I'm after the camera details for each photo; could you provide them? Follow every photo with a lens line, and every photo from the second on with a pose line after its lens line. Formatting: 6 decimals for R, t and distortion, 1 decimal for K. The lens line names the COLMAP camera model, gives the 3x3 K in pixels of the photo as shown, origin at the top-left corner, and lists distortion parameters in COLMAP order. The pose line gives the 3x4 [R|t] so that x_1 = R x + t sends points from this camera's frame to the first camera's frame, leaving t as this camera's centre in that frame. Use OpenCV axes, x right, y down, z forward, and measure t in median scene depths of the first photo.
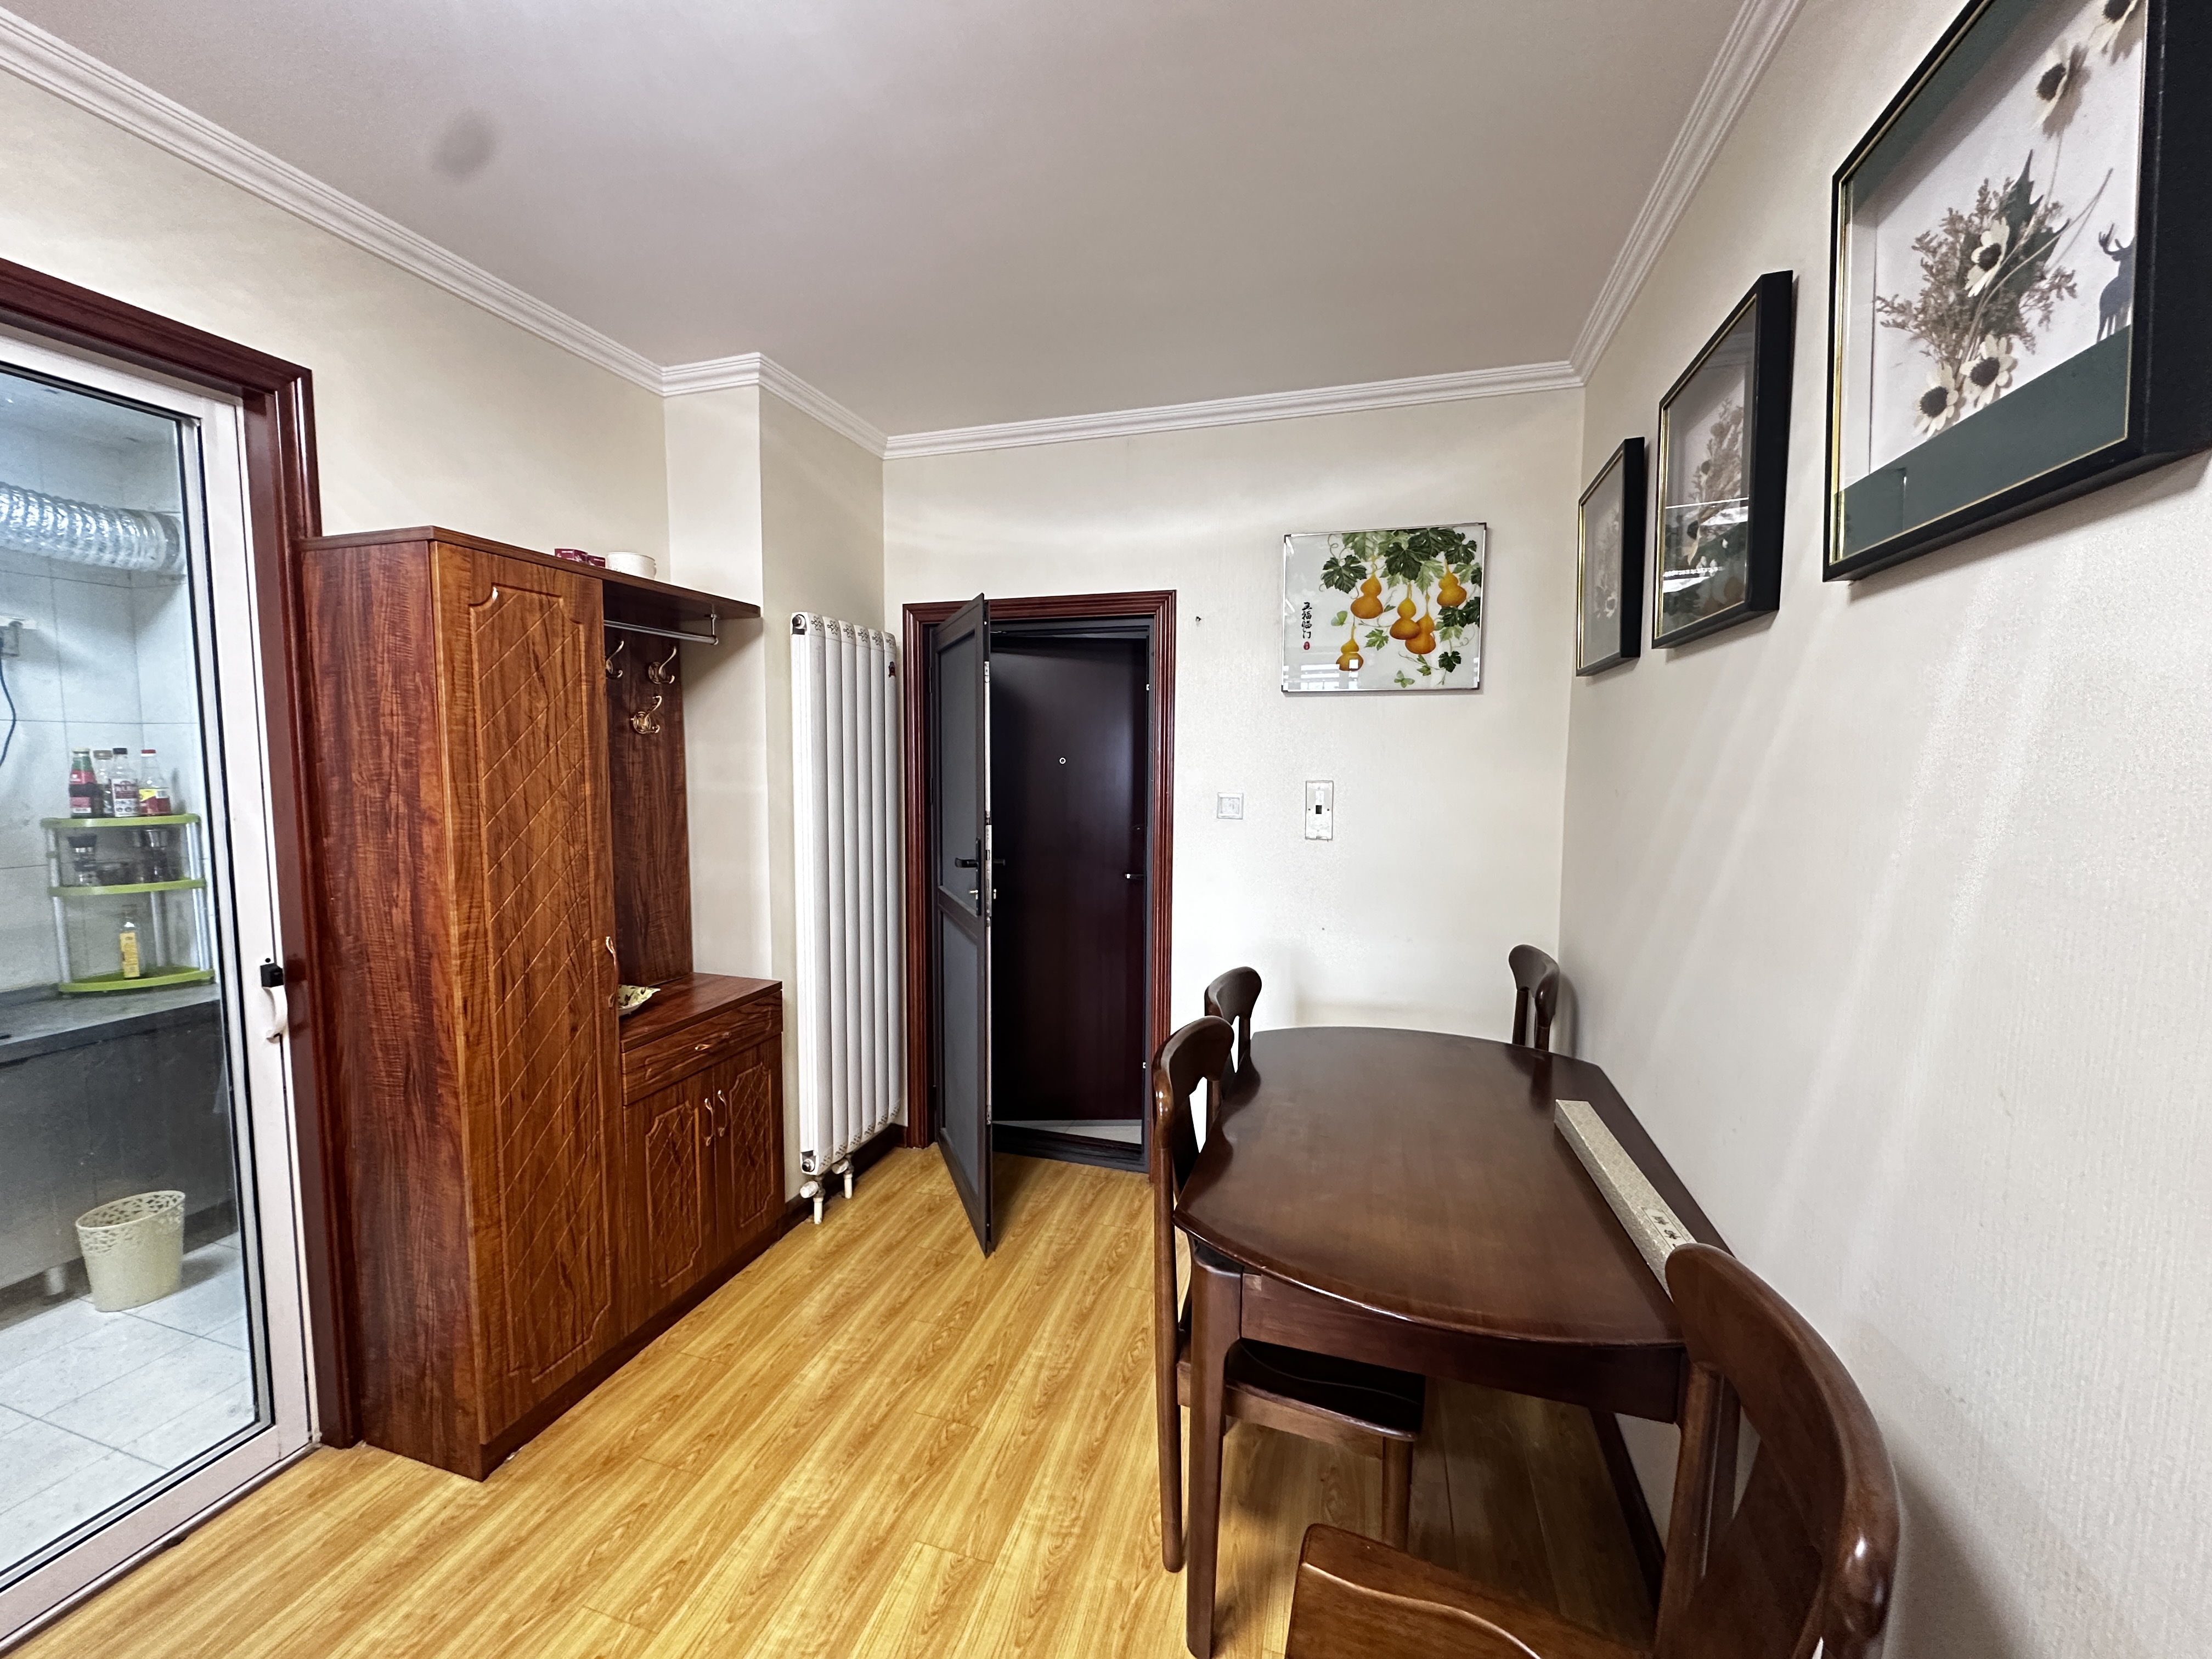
lens RADIAL K [[874.5, 0, 1107.2], [0, 874.5, 818.7], [0, 0, 1]] dist [-0.008143, 0.000193]
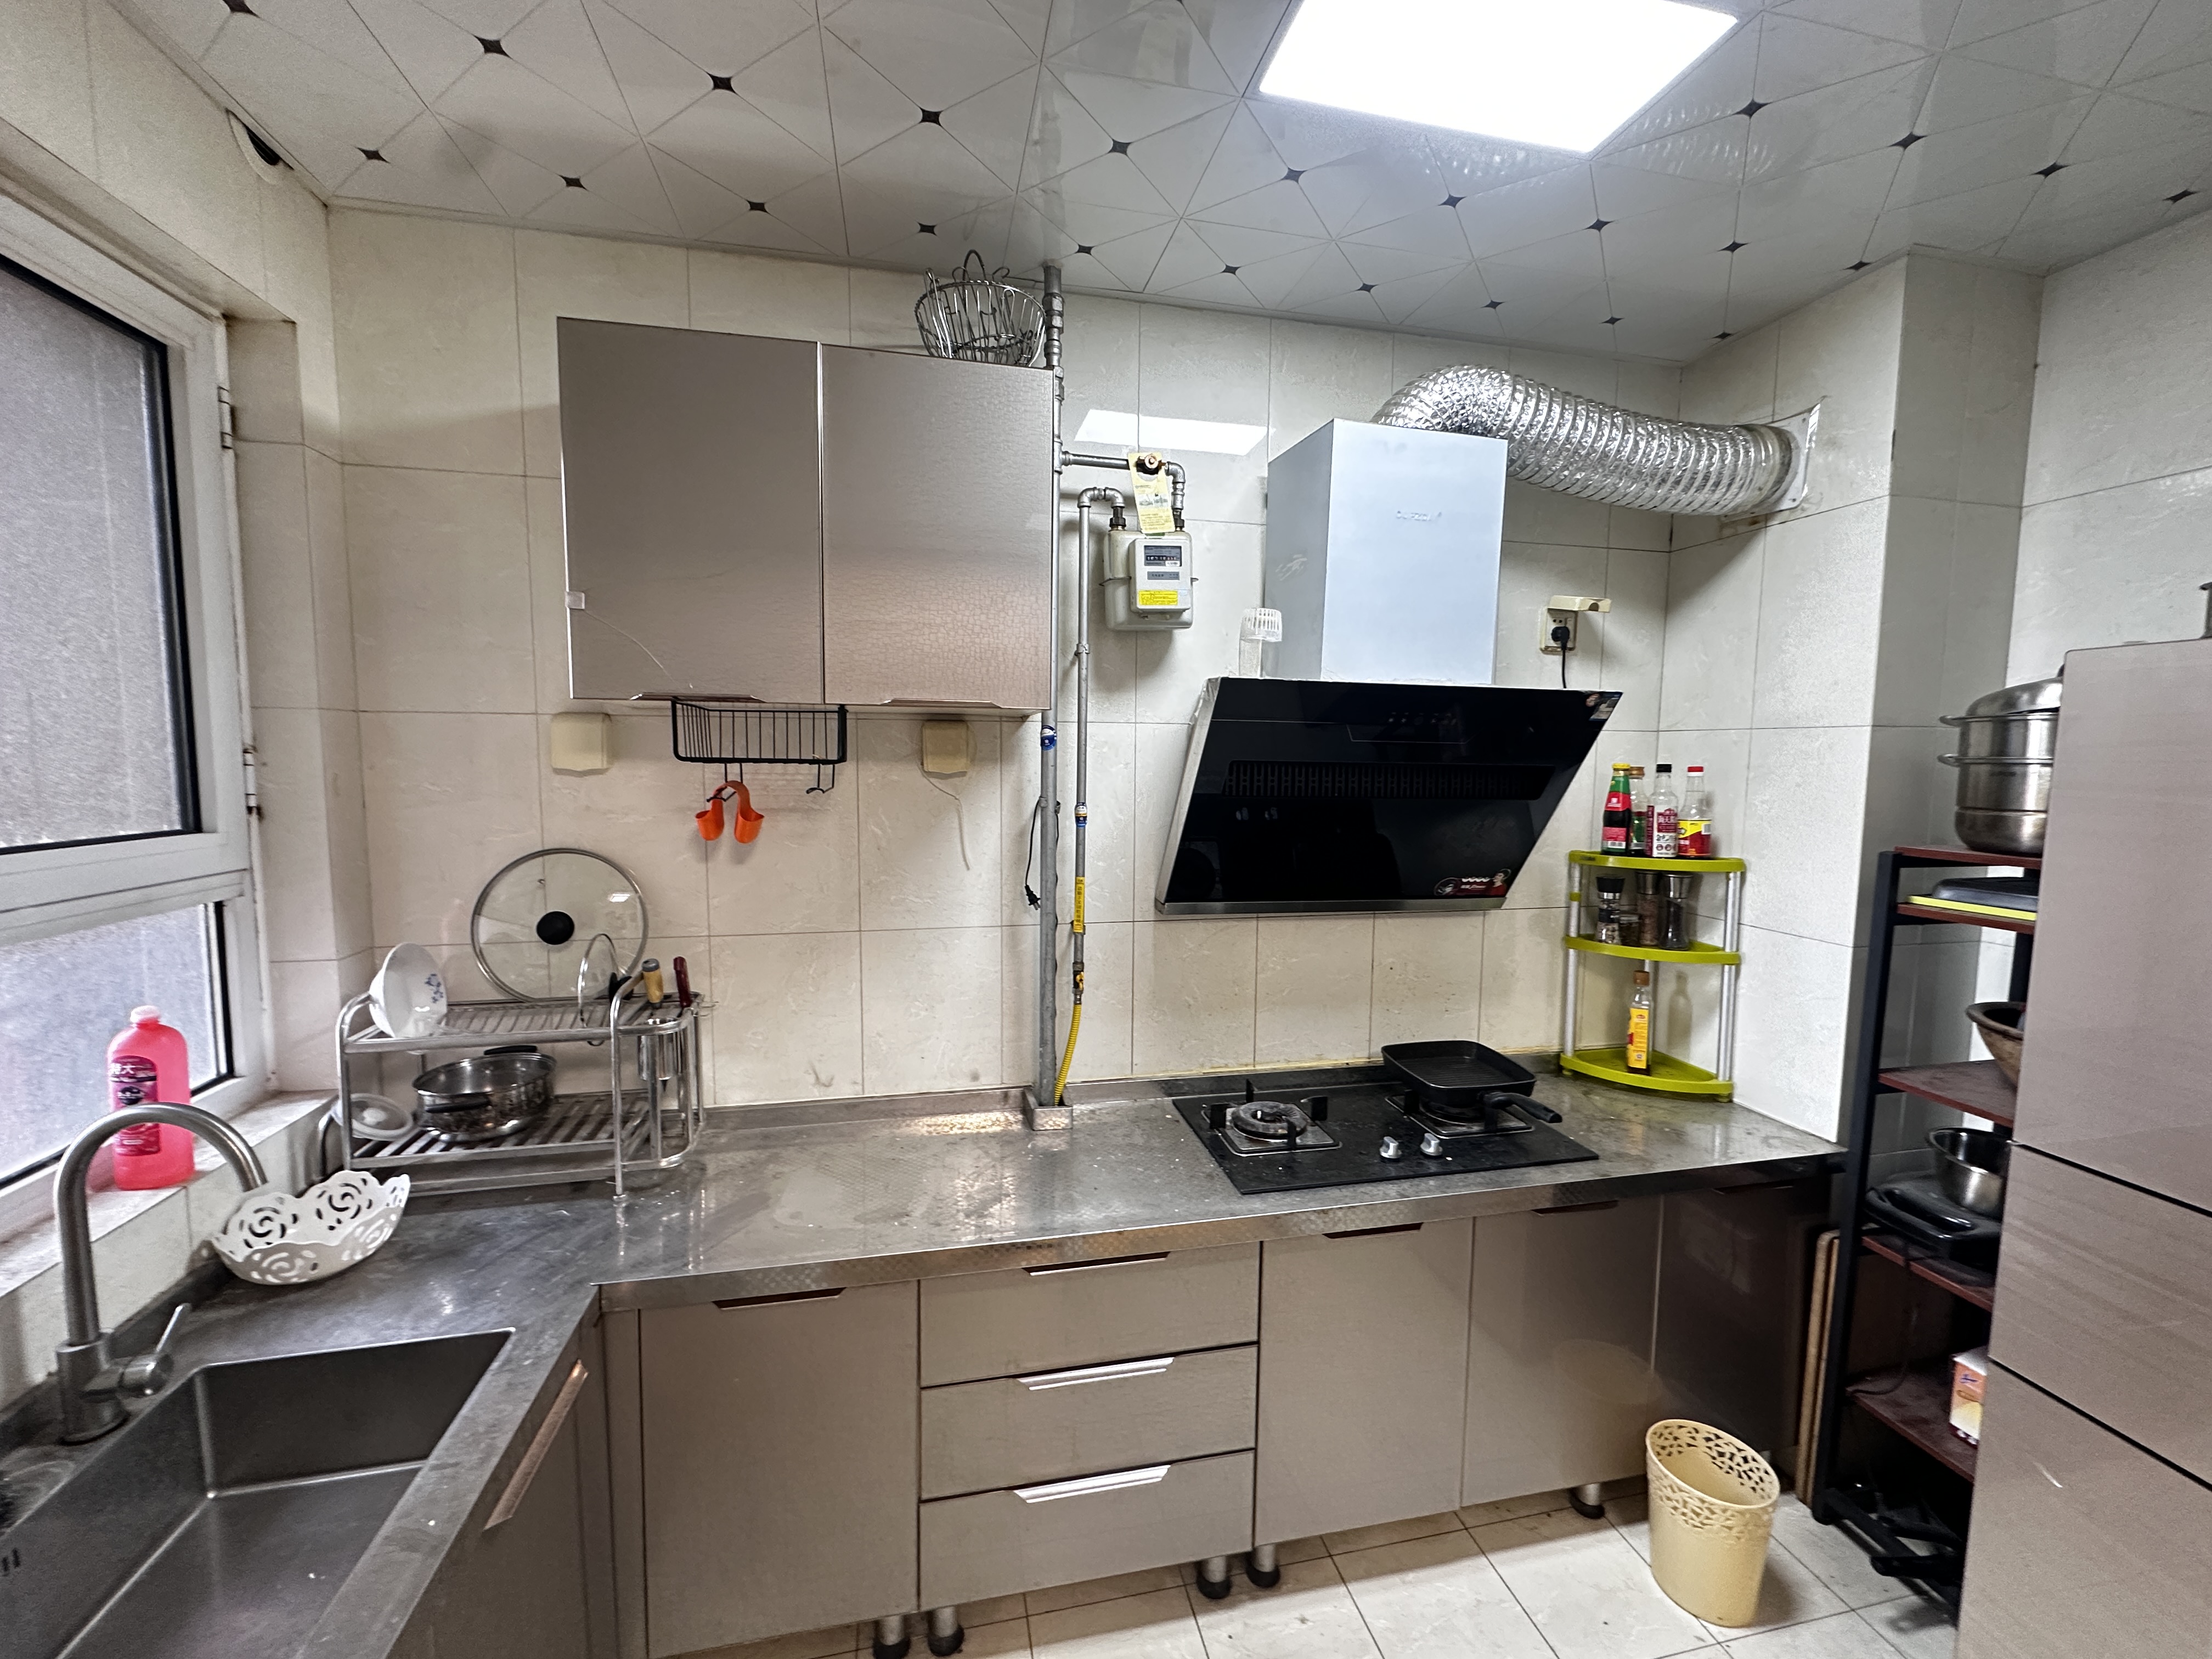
lens RADIAL K [[874.5, 0, 1102.0], [0, 874.5, 830.7], [0, 0, 1]] dist [-0.008143, 0.000193]
pose [[0.483494, 0.081904, -0.871507, -0.719335], [-0.079678, 0.995598, 0.049363, -0.023558], [0.871714, 0.045573, 0.487891, 0.215494]]
